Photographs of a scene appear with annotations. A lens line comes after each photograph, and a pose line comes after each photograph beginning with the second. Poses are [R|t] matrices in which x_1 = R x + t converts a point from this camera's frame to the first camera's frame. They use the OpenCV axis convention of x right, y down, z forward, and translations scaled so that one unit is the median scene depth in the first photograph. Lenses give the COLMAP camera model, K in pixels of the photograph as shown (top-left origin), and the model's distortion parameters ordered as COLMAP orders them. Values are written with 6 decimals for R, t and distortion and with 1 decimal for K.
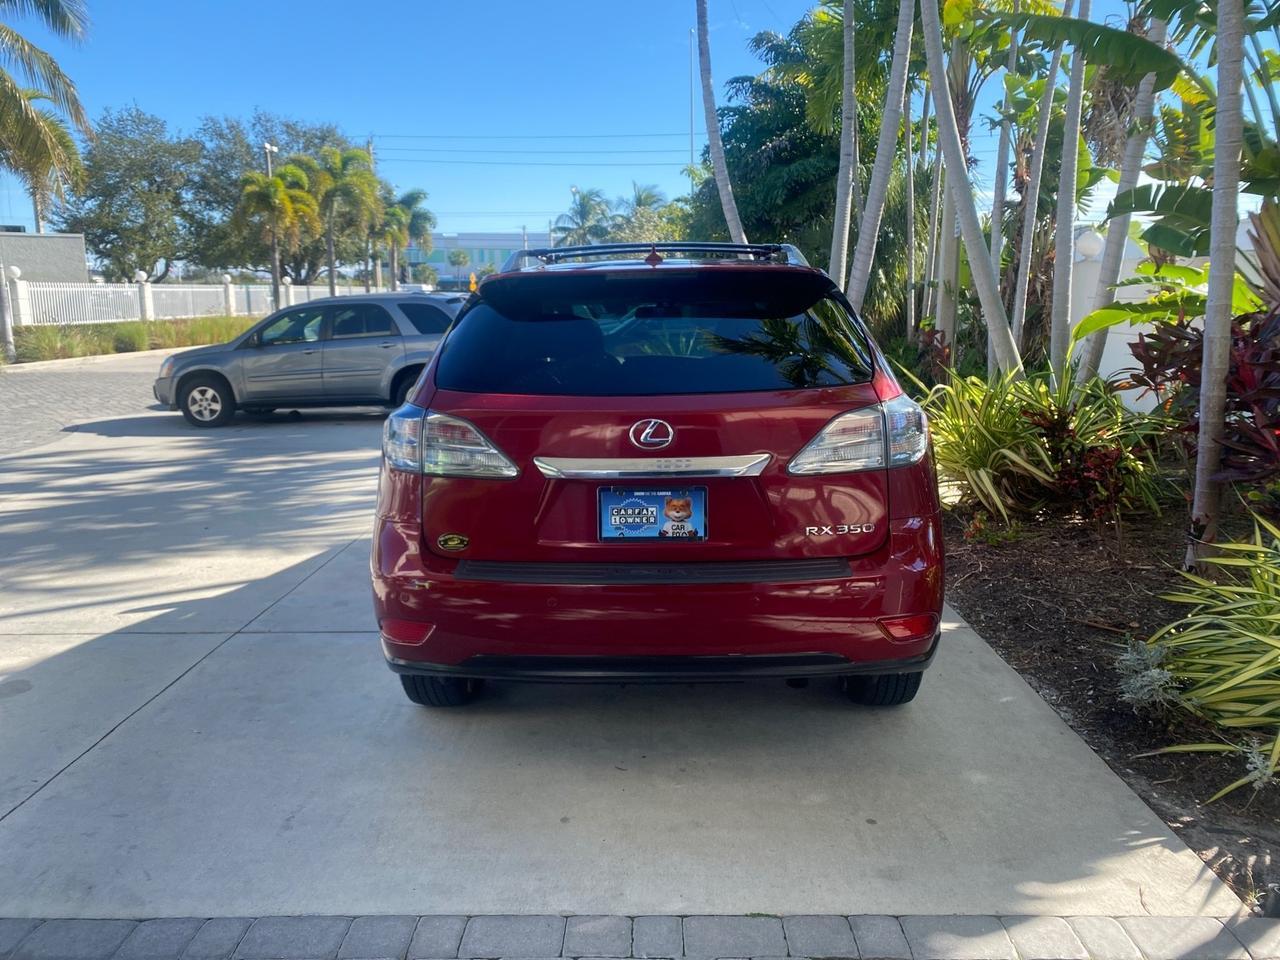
lens RADIAL K [[991.7, 0, 635.4], [0, 991.7, 470.0], [0, 0, 1]] dist [0.025517, -0.029156]
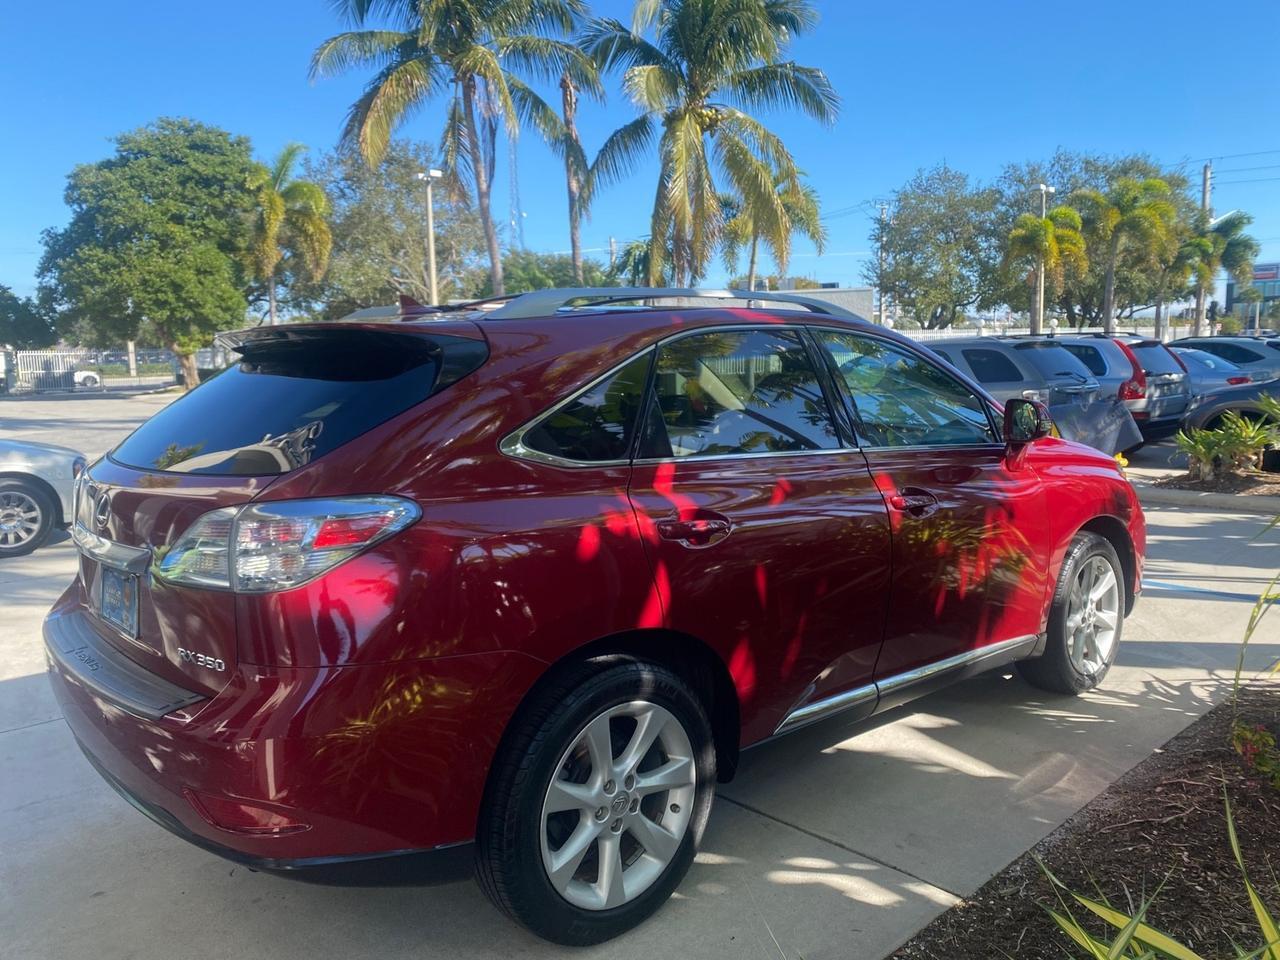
lens RADIAL K [[991.7, 0, 653.4], [0, 991.7, 479.4], [0, 0, 1]] dist [0.025517, -0.029156]
pose [[0.714494, 0.083731, -0.694614, 0.294257], [-0.105647, 0.994341, 0.011191, -0.039622], [0.691620, 0.065388, 0.719296, 0.207550]]
